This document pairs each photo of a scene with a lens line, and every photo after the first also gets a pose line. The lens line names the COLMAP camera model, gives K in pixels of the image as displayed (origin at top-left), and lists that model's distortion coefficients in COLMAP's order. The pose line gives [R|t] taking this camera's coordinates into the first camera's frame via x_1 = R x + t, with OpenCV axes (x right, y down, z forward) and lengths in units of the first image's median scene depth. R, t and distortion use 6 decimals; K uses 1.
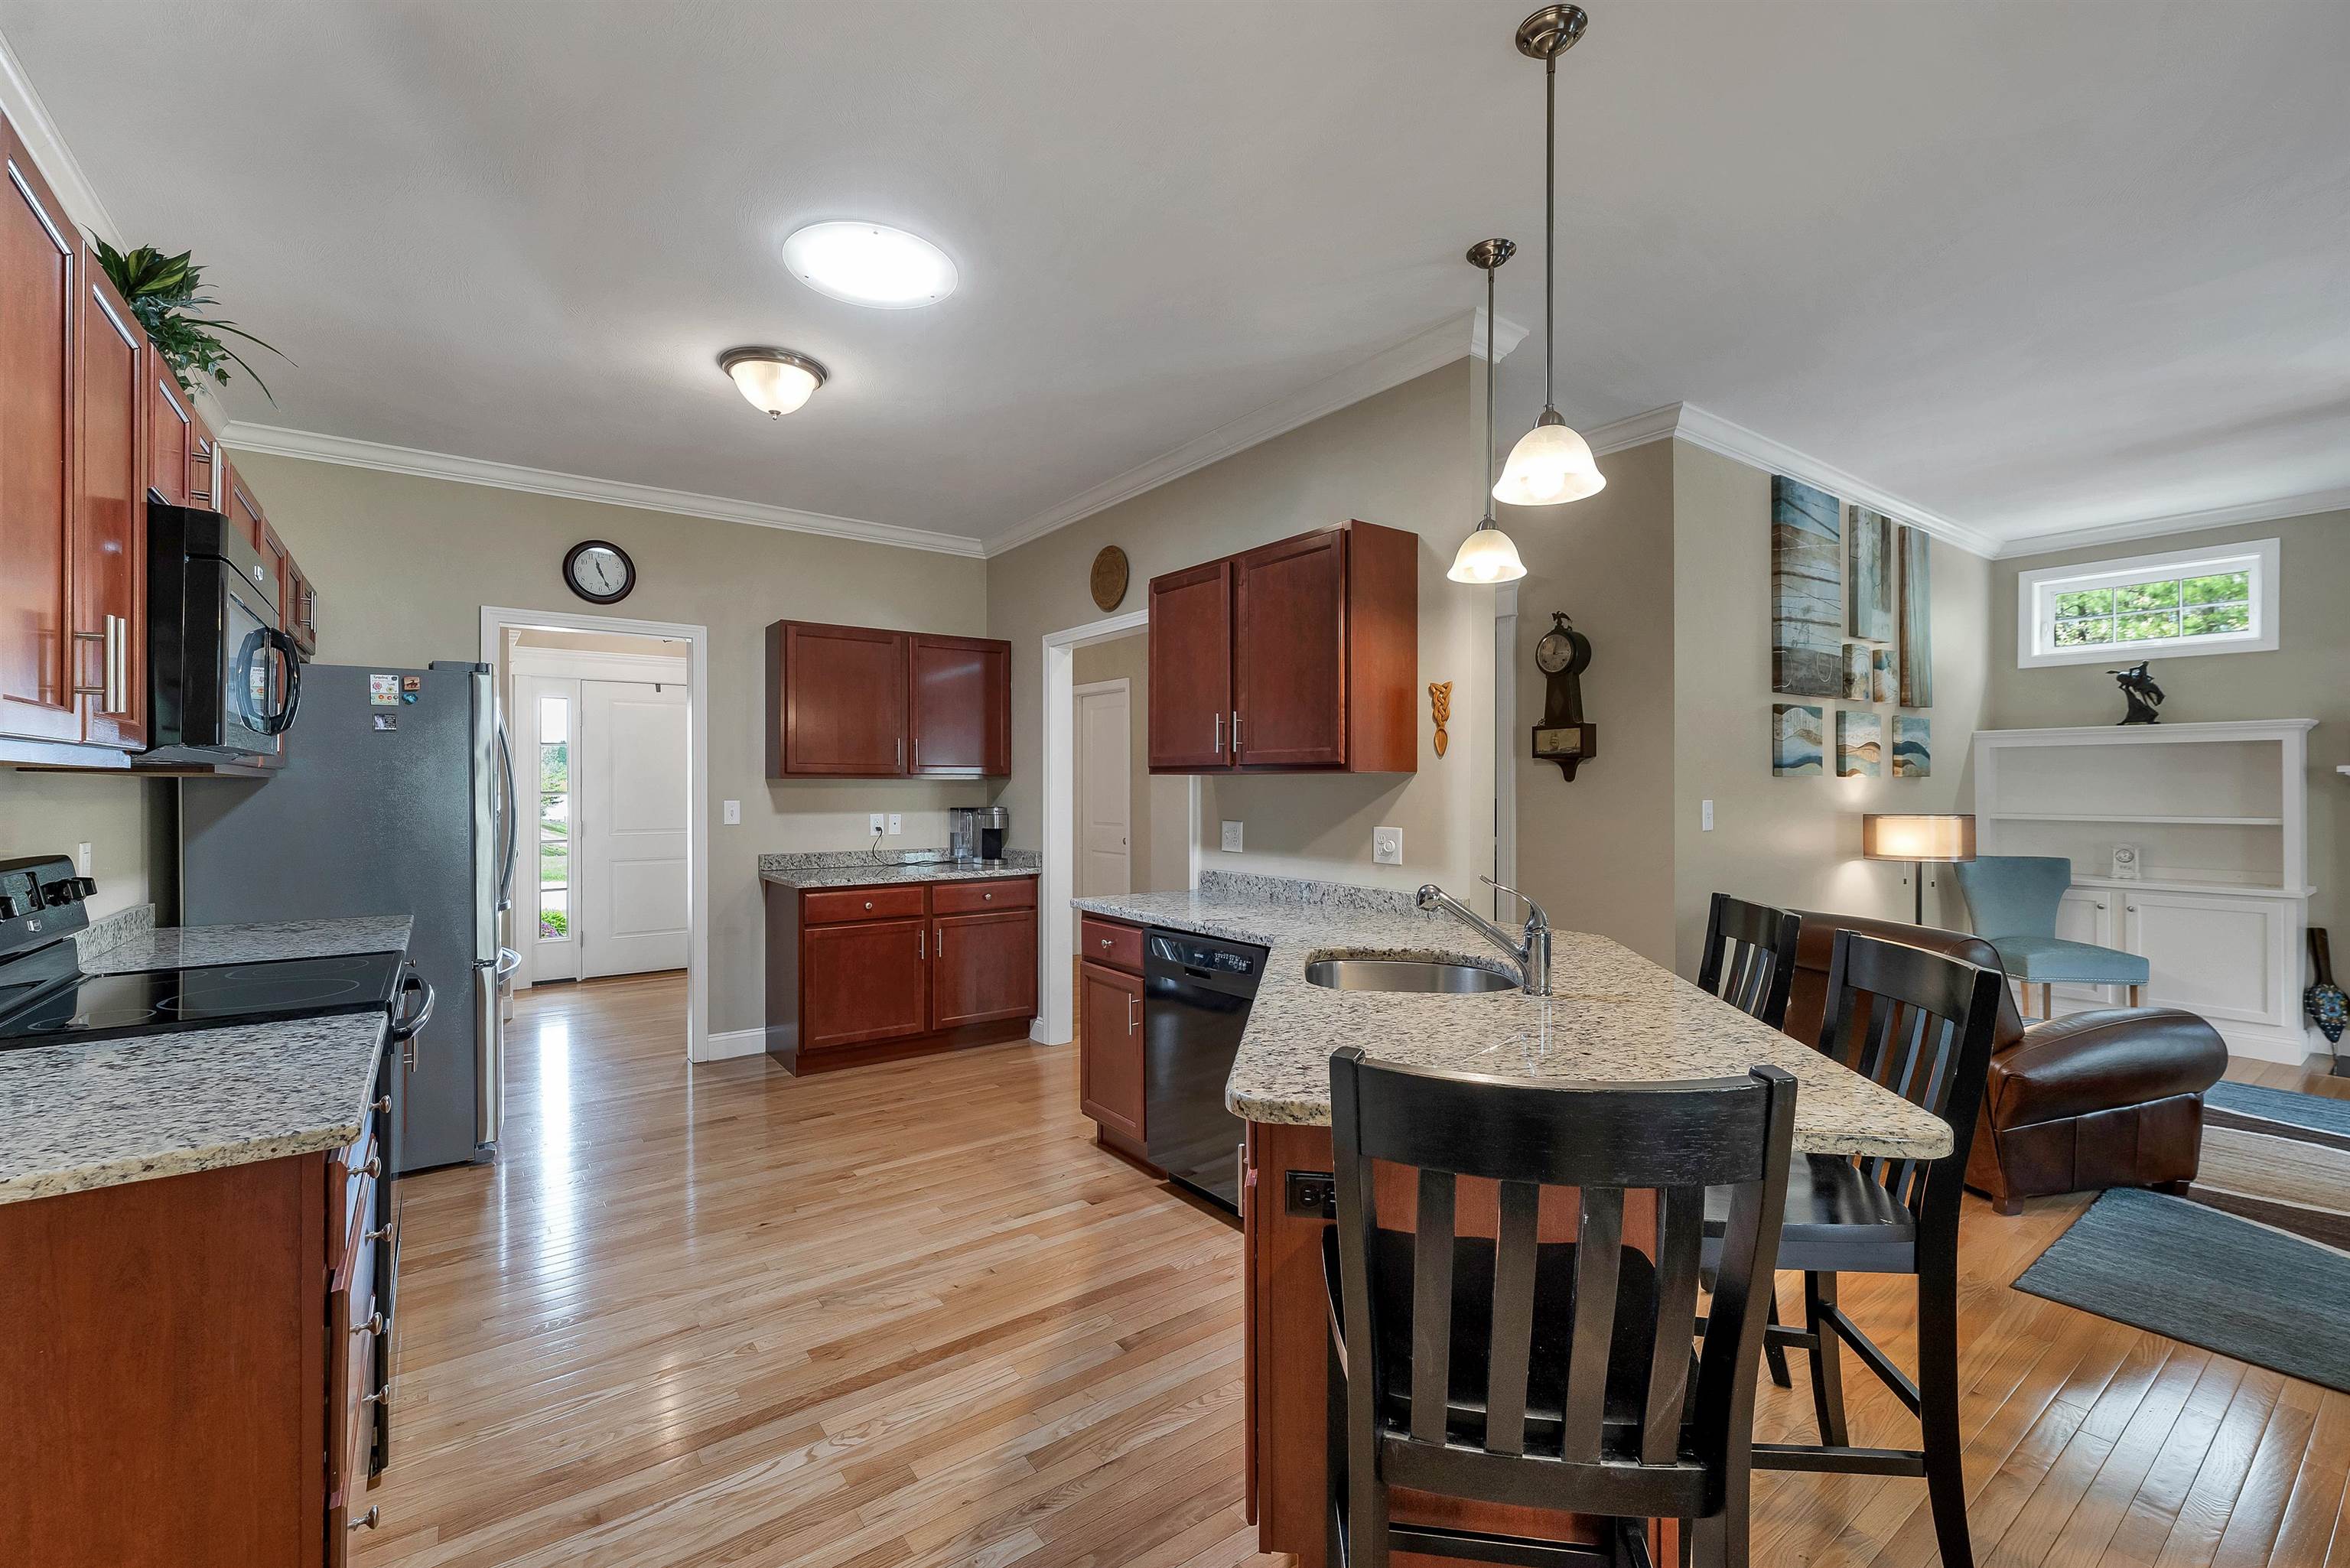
lens RADIAL K [[987.8, 0, 1166.0], [0, 987.8, 780.8], [0, 0, 1]] dist [0.000467, -0.000098]
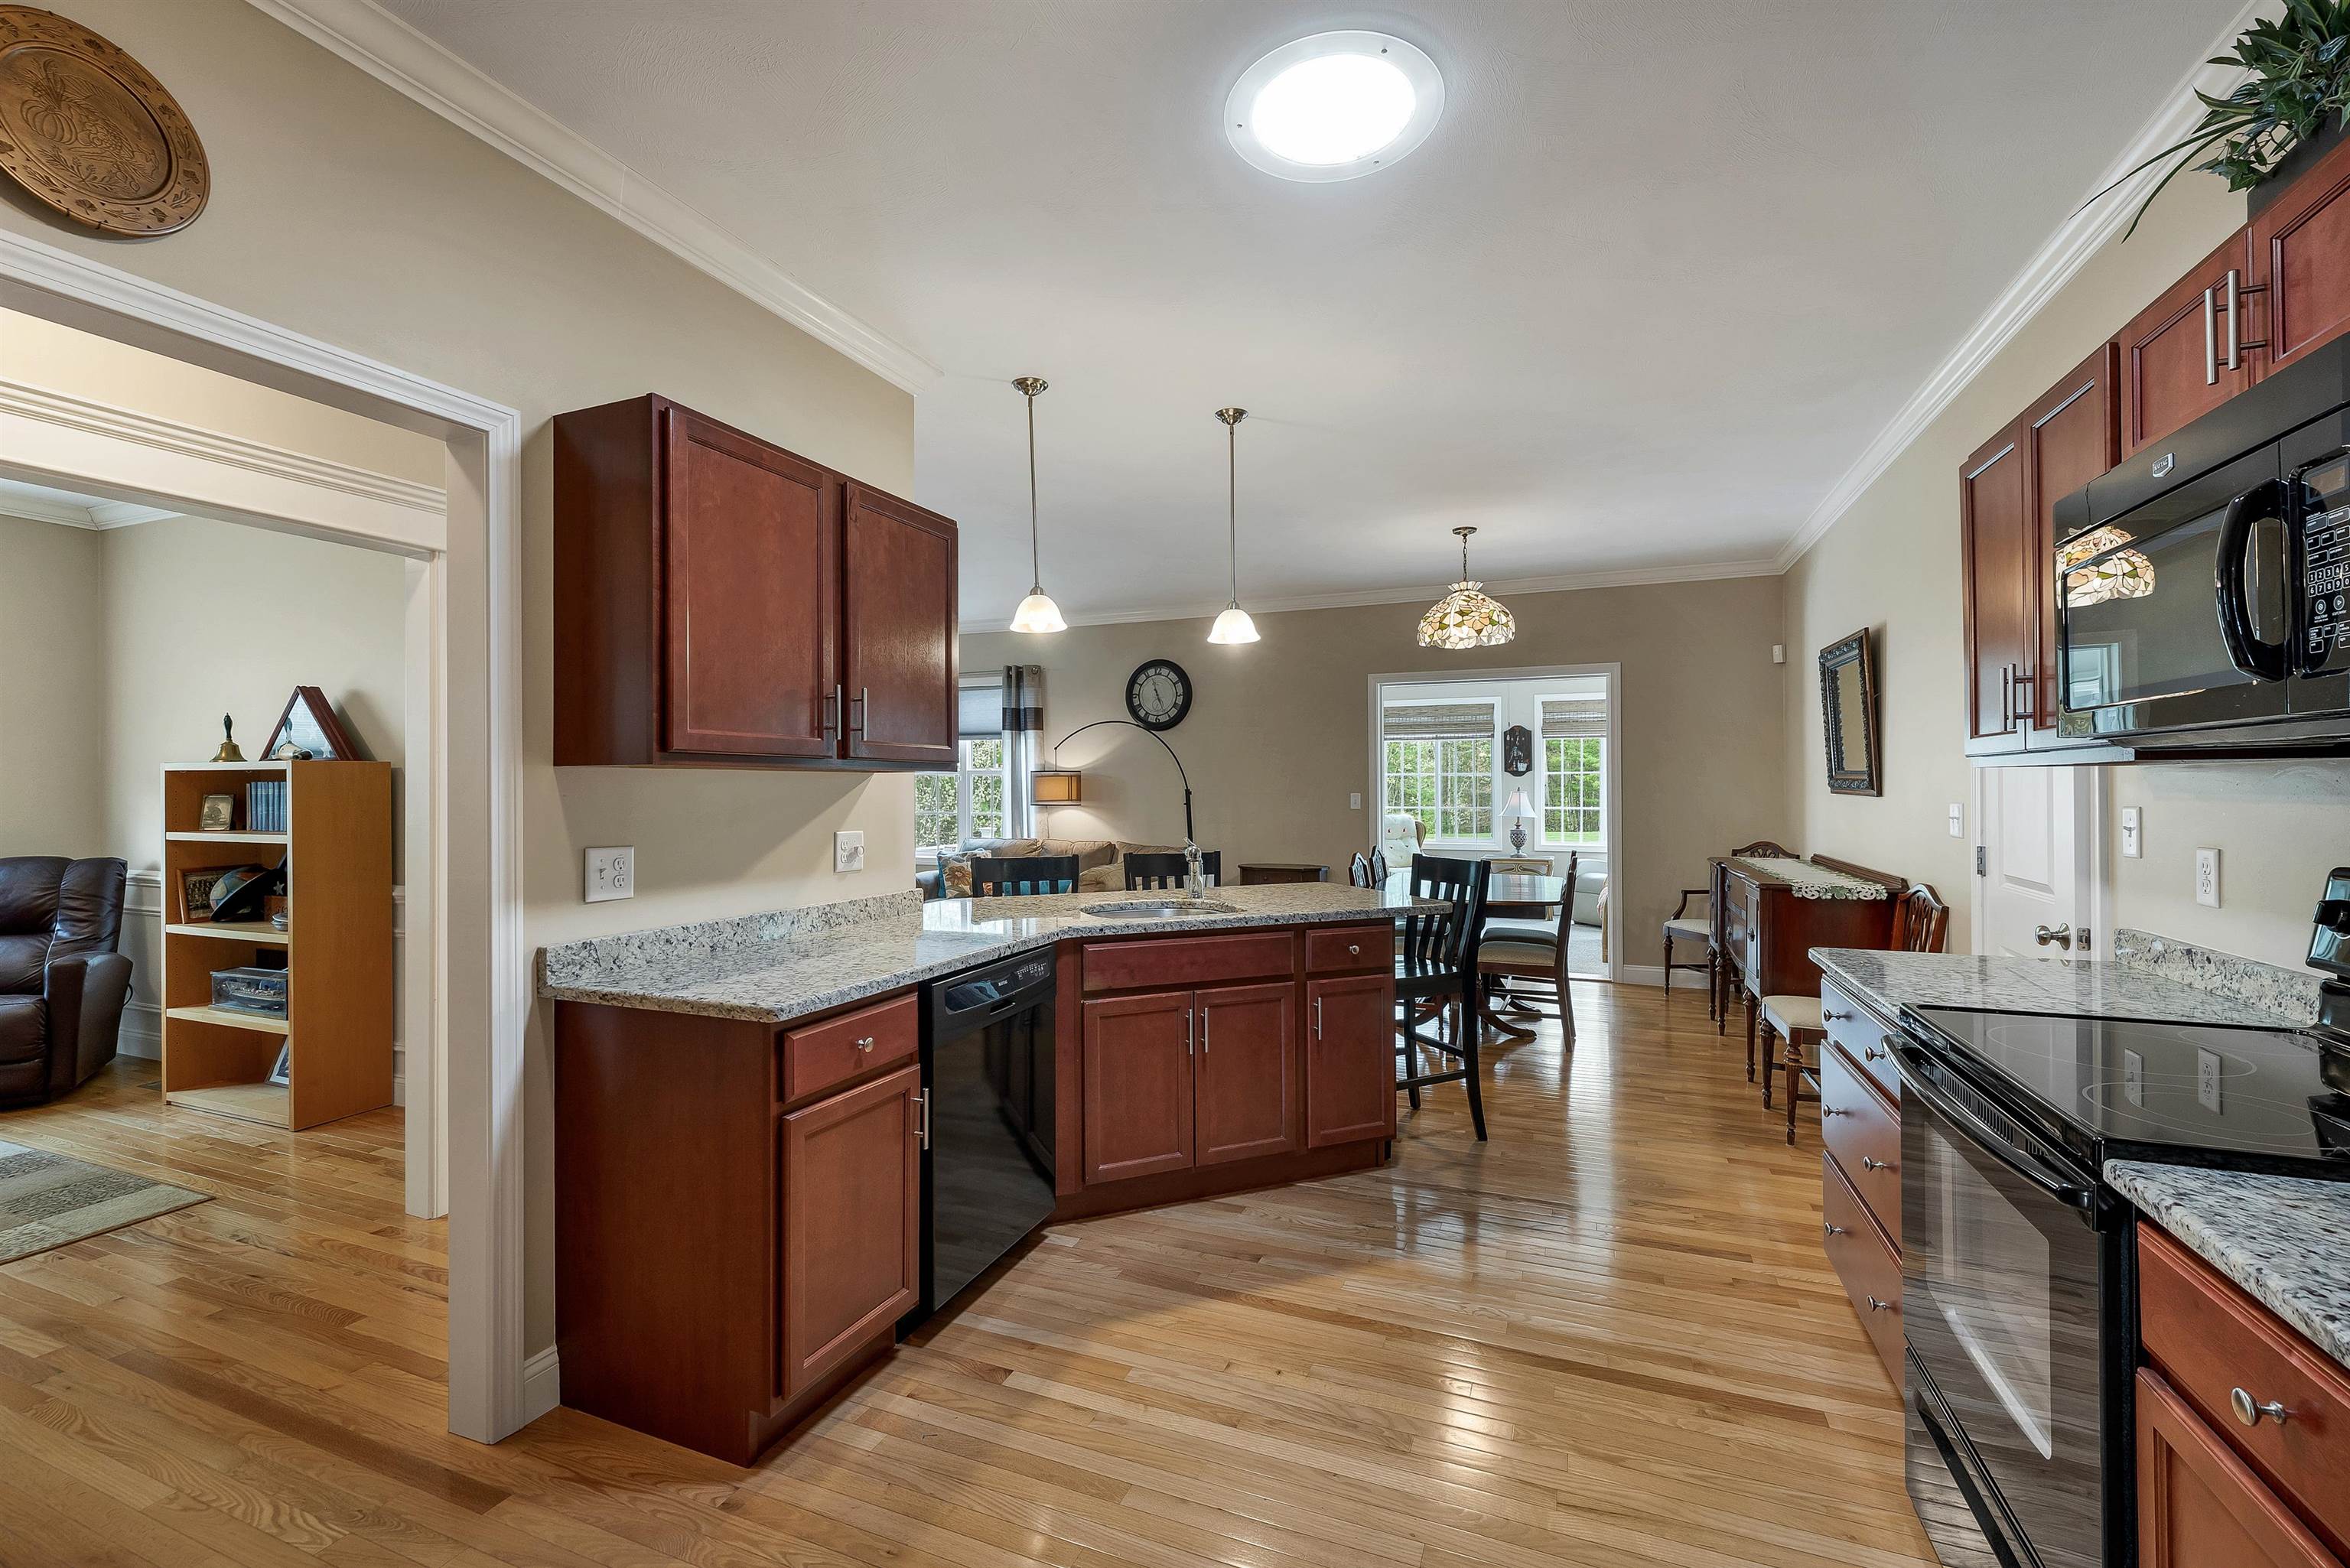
lens RADIAL K [[992.4, 0, 1167.9], [0, 992.4, 784.6], [0, 0, 1]] dist [-0.000678, -0.000193]
pose [[-0.524954, 0.005505, 0.851113, -0.496377], [0.001410, 0.999983, -0.005598, 0.006727], [-0.851130, -0.001738, -0.524953, 0.852892]]
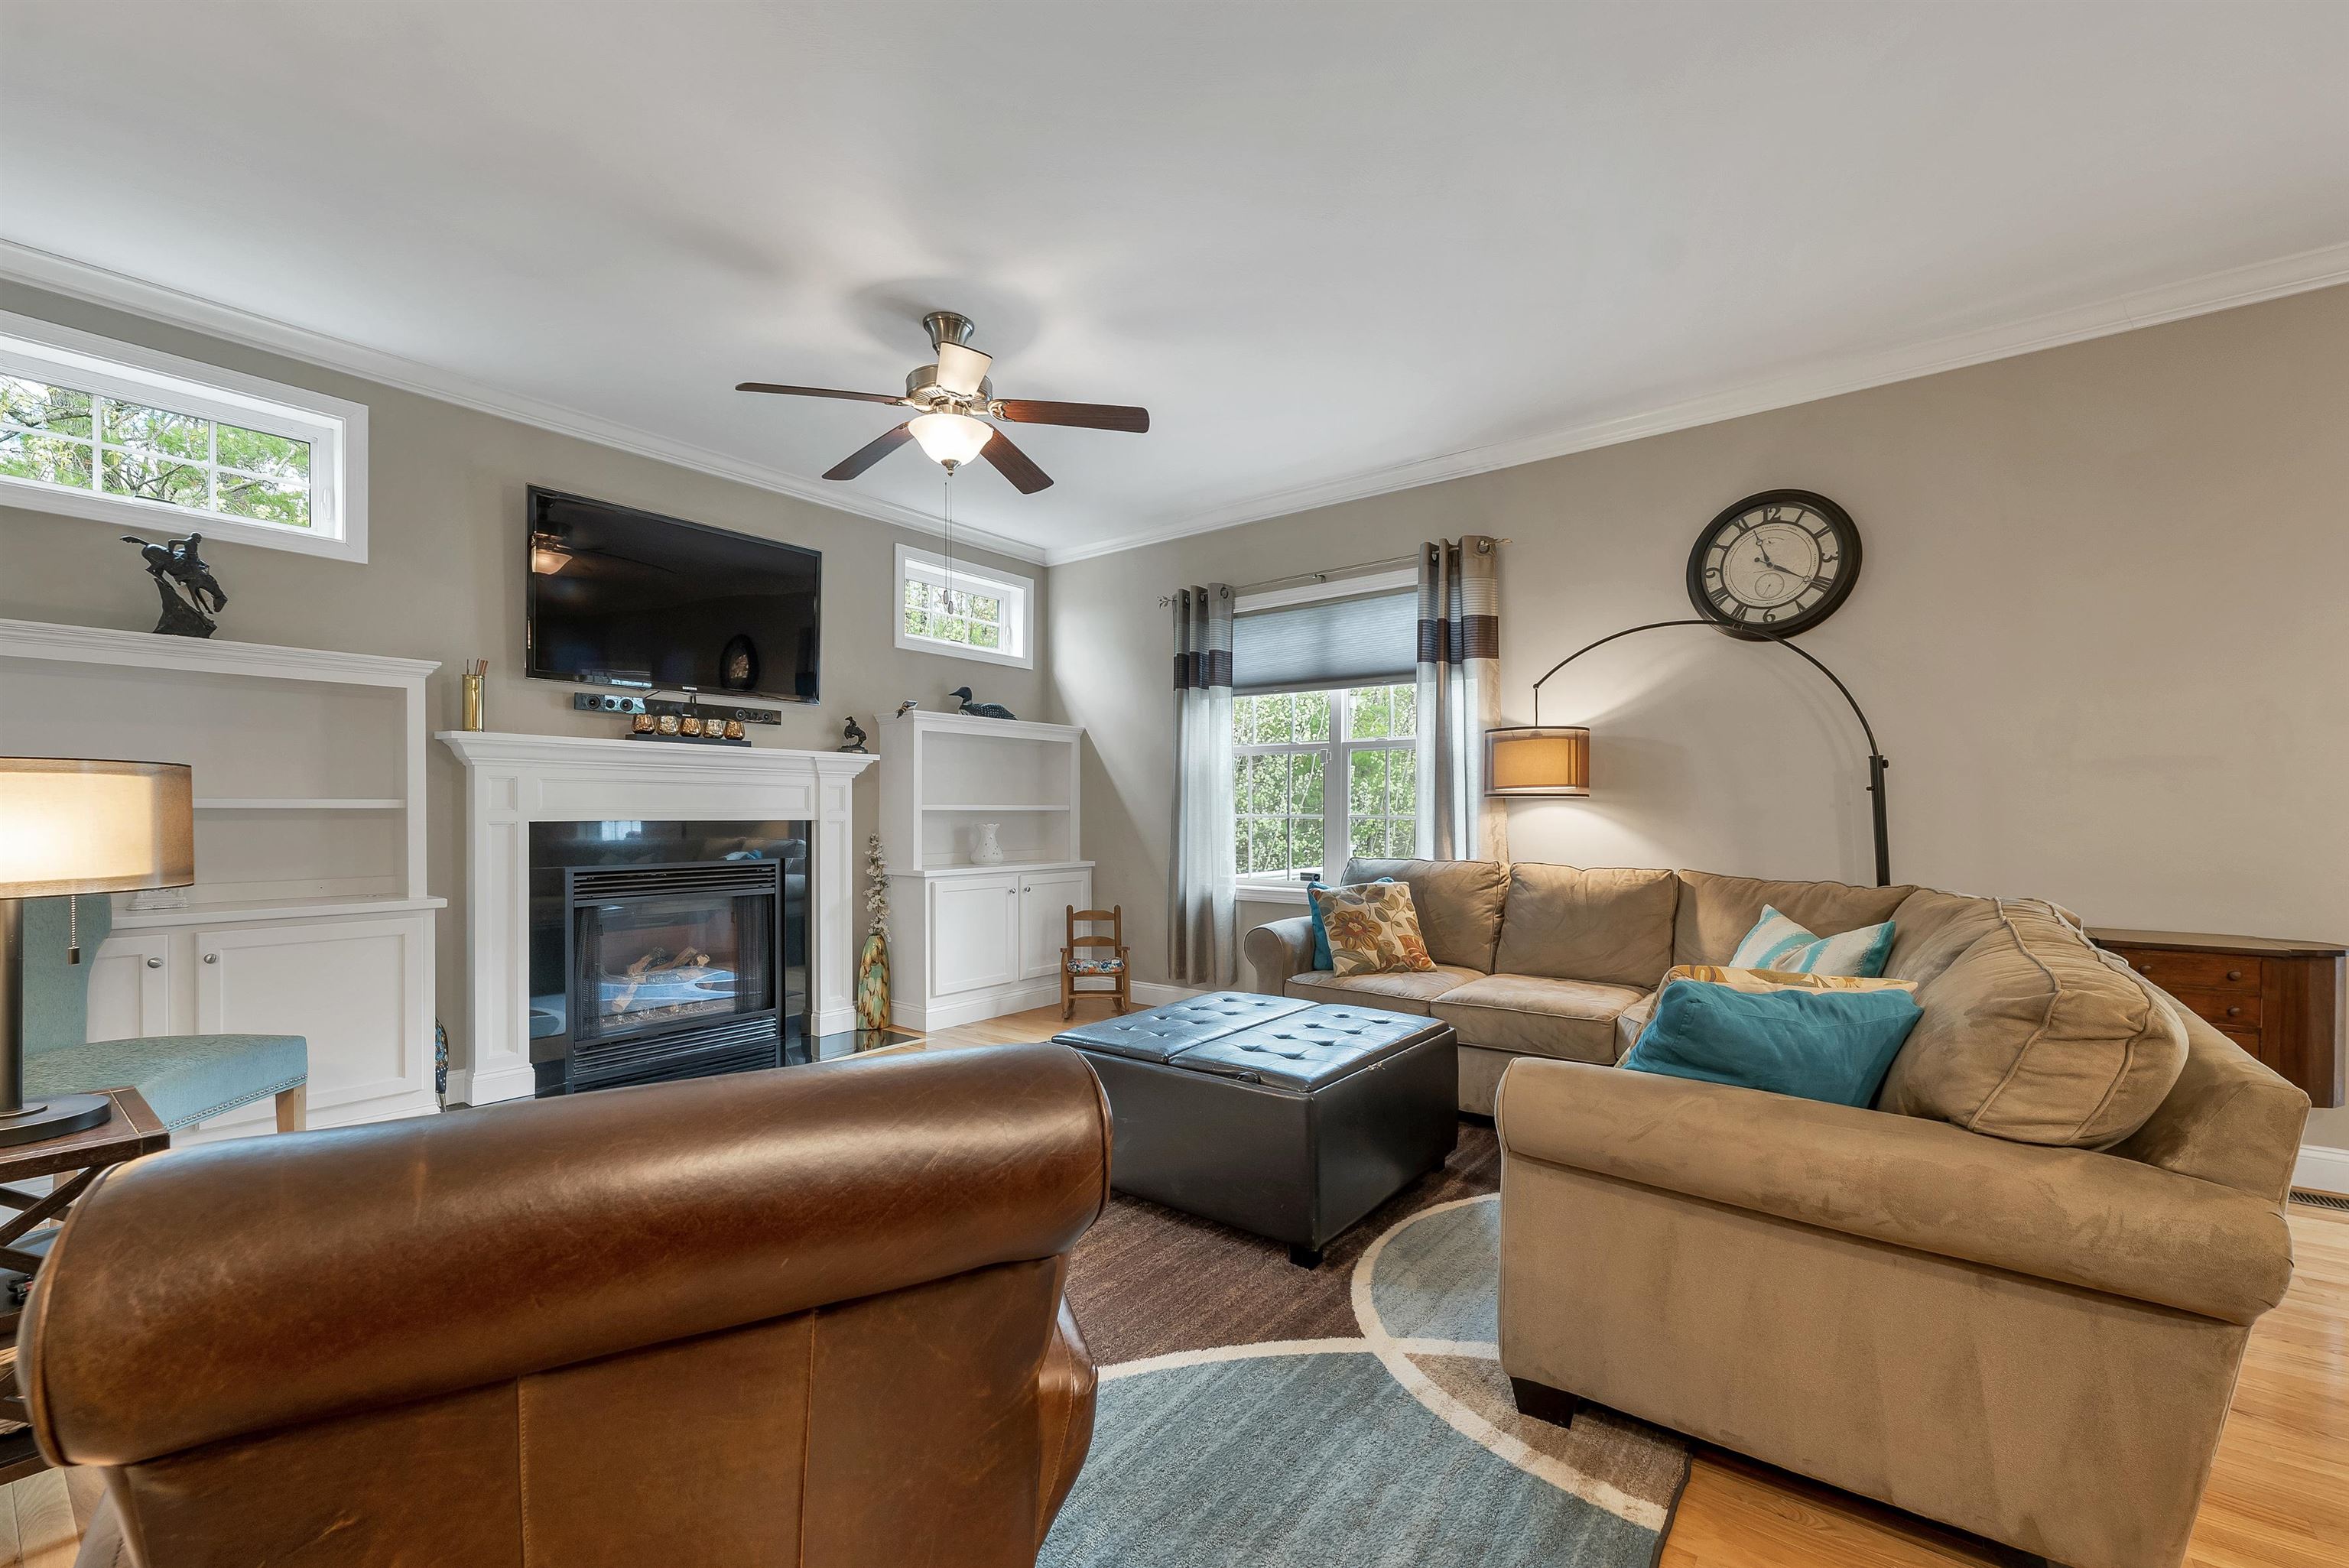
lens RADIAL K [[982.3, 0, 1164.5], [0, 982.3, 818.5], [0, 0, 1]] dist [0.001600, -0.000119]
pose [[-0.273207, -0.002827, 0.961951, 0.304268], [-0.001893, 0.999995, 0.002401, 0.049973], [-0.961953, -0.001165, -0.273211, 0.676182]]
